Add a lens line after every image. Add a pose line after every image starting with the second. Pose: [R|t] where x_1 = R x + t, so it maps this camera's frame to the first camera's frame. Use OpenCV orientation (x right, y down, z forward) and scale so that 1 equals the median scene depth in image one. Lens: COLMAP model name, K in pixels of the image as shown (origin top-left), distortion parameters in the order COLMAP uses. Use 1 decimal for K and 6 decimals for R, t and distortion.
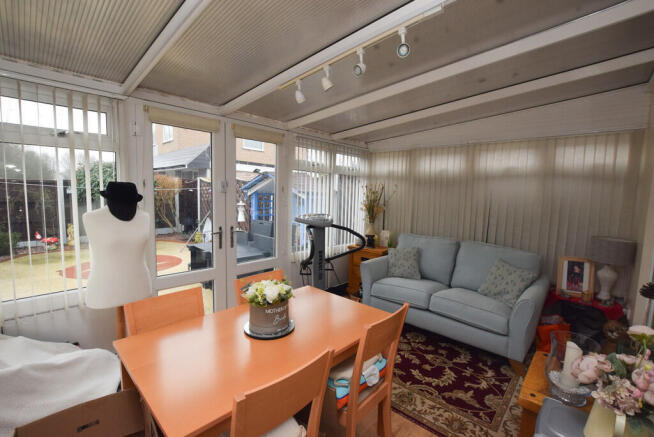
lens RADIAL K [[289.0, 0, 328.6], [0, 289.0, 219.2], [0, 0, 1]] dist [-0.019622, 0.000581]
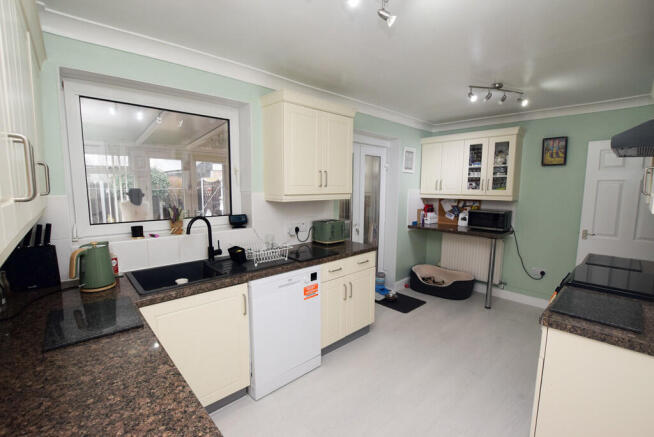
lens RADIAL K [[289.0, 0, 325.5], [0, 289.0, 218.4], [0, 0, 1]] dist [-0.019622, 0.000581]
pose [[0.995994, -0.017413, -0.087708, 0.950149], [0.019228, 0.999617, 0.019890, 0.089687], [0.087328, -0.021497, 0.995948, -1.107311]]
